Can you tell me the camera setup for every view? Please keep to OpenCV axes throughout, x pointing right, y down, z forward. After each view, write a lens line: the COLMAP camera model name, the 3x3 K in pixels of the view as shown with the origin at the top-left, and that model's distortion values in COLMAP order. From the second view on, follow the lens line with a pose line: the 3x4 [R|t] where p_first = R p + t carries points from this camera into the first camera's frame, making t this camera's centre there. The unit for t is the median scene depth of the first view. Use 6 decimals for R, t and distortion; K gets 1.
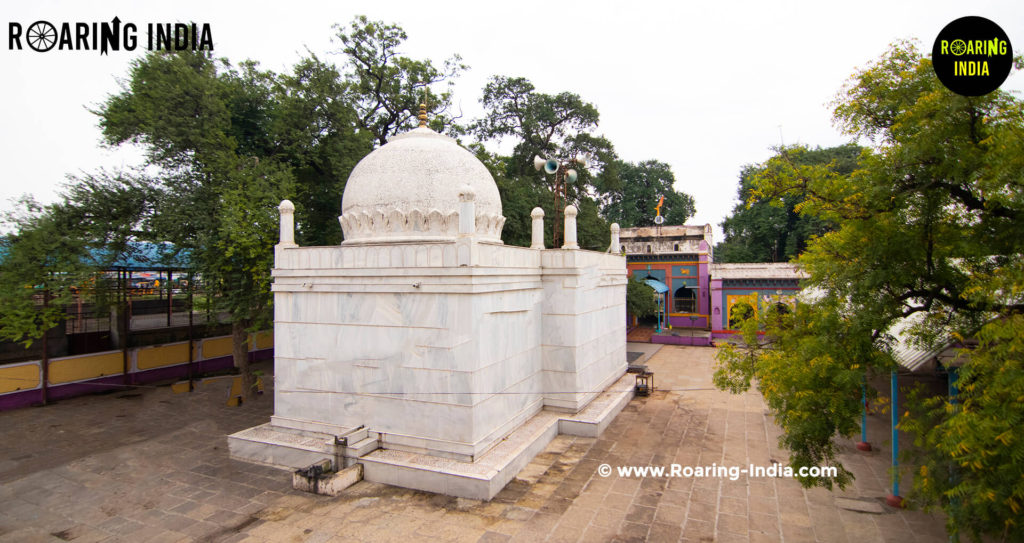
lens RADIAL K [[504.0, 0, 512.0], [0, 504.0, 271.5], [0, 0, 1]] dist [-0.005742, -0.001420]
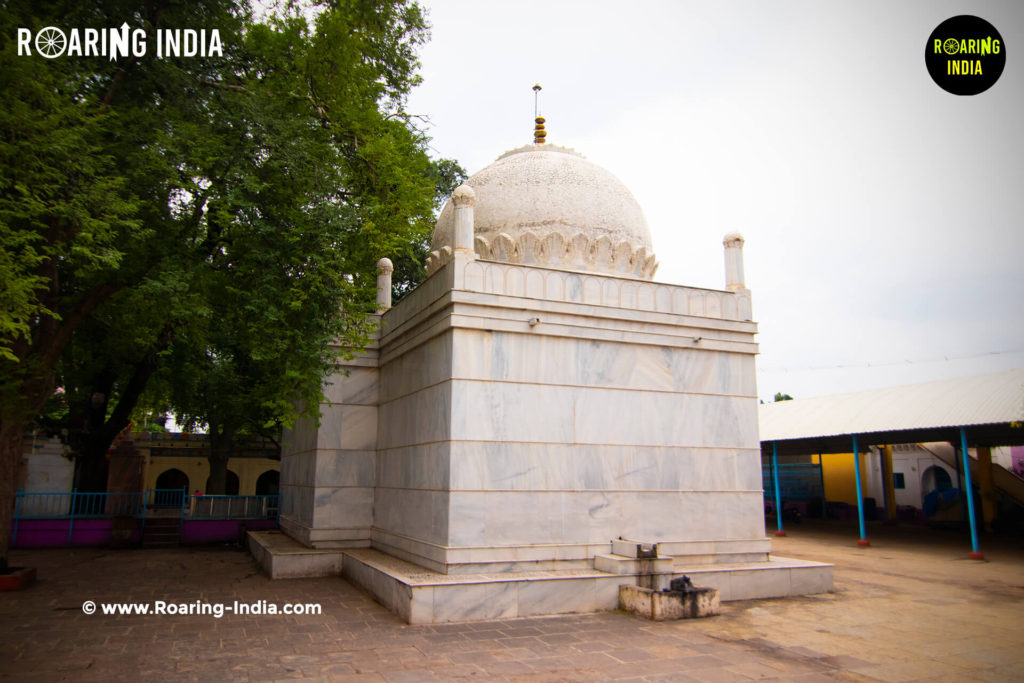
lens RADIAL K [[730.8, 0, 507.1], [0, 730.8, 338.3], [0, 0, 1]] dist [0.009496, -0.030333]
pose [[0.697813, 0.146384, 0.701163, -1.013714], [-0.022954, 0.982962, -0.182372, 0.204450], [-0.715912, 0.111167, 0.689283, 0.369793]]
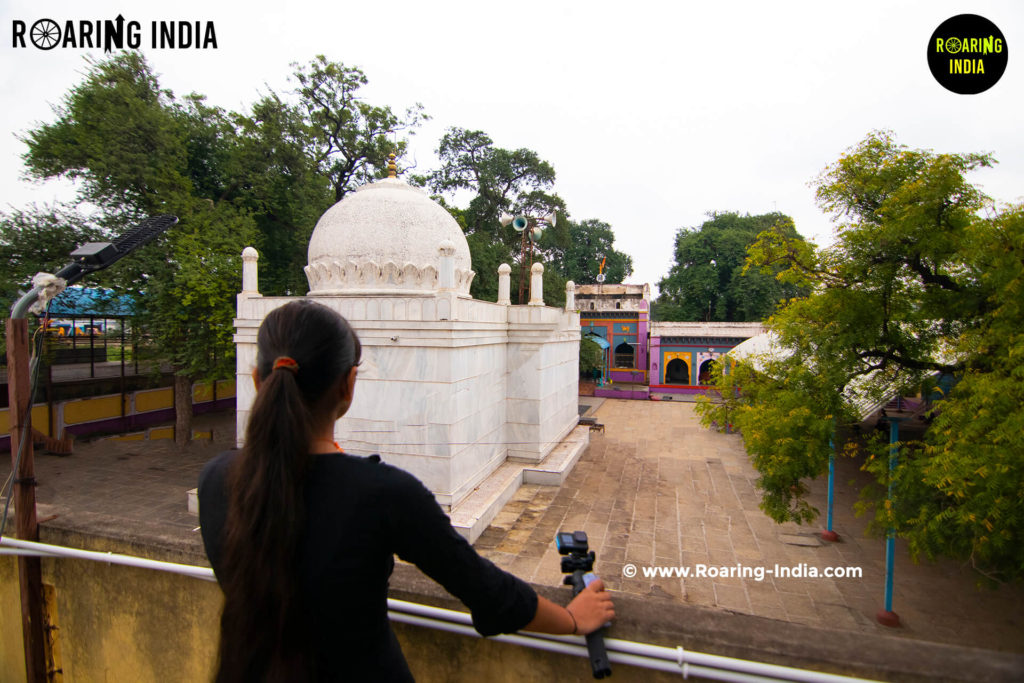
lens RADIAL K [[502.0, 0, 511.6], [0, 502.0, 344.0], [0, 0, 1]] dist [0.002071, -0.008581]
pose [[0.992117, 0.014829, 0.124436, -0.070217], [-0.019380, 0.999184, 0.035449, -0.001313], [-0.123809, -0.037581, 0.991594, -0.015698]]
